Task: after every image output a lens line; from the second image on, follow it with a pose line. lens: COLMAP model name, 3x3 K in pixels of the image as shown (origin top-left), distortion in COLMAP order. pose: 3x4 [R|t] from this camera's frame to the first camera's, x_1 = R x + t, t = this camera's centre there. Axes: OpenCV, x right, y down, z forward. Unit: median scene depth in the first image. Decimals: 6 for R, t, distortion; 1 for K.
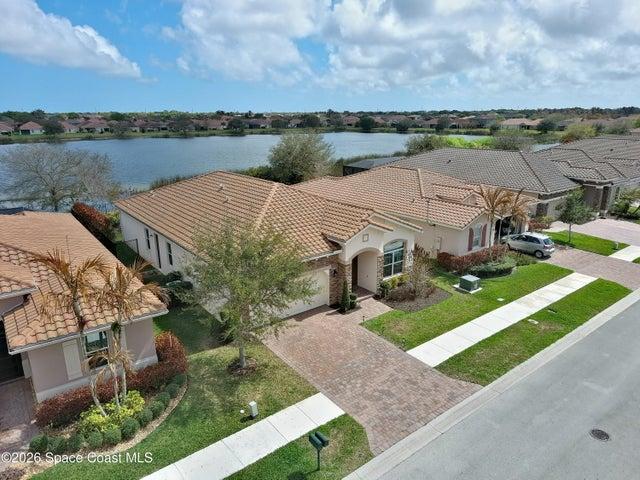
lens RADIAL K [[437.8, 0, 322.4], [0, 437.8, 241.2], [0, 0, 1]] dist [0.010264, -0.004751]
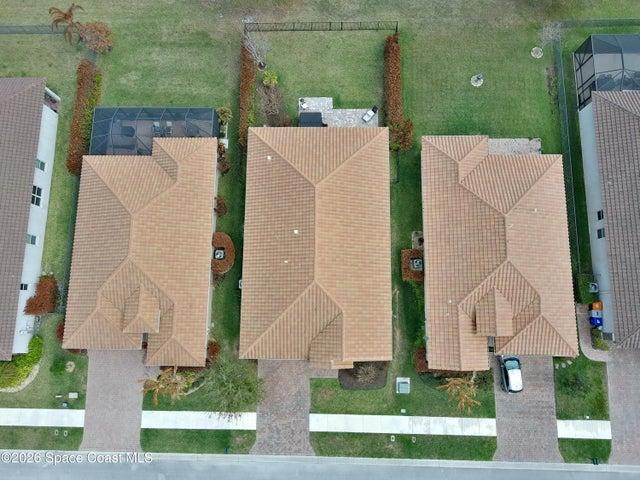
lens RADIAL K [[437.8, 0, 323.1], [0, 437.8, 240.7], [0, 0, 1]] dist [0.010264, -0.004751]
pose [[0.783151, 0.609243, -0.124485, 0.005813], [-0.144710, 0.373257, 0.916372, -1.694205], [0.604759, -0.699644, 0.380480, 0.740440]]
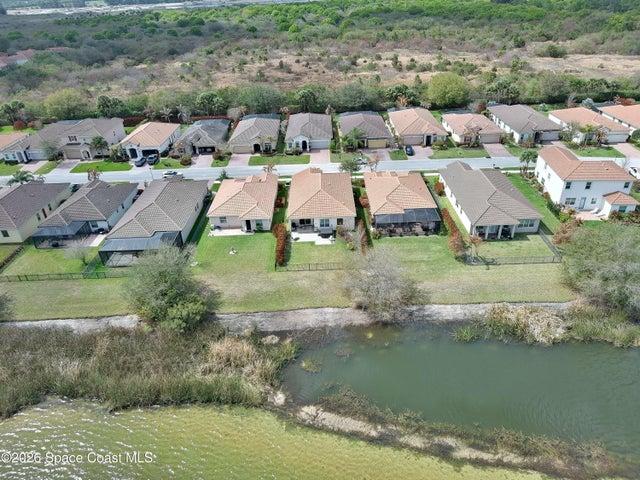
lens RADIAL K [[437.8, 0, 322.5], [0, 437.8, 237.8], [0, 0, 1]] dist [0.010264, -0.004751]
pose [[-0.794520, -0.276902, 0.540429, -2.566949], [0.209096, 0.710798, 0.671599, -2.520306], [-0.570103, 0.646600, -0.506844, 3.722607]]
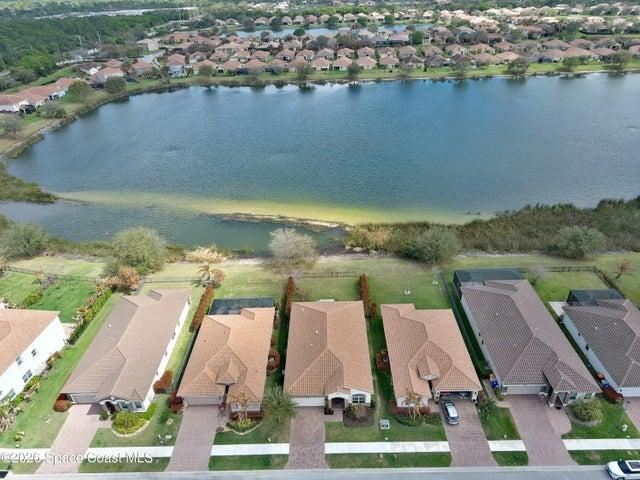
lens RADIAL K [[437.8, 0, 320.1], [0, 437.8, 238.4], [0, 0, 1]] dist [0.010264, -0.004751]
pose [[0.784760, 0.295251, -0.544957, 1.251520], [-0.139231, 0.940753, 0.309190, -1.797230], [0.603959, -0.166765, 0.779373, -1.025032]]
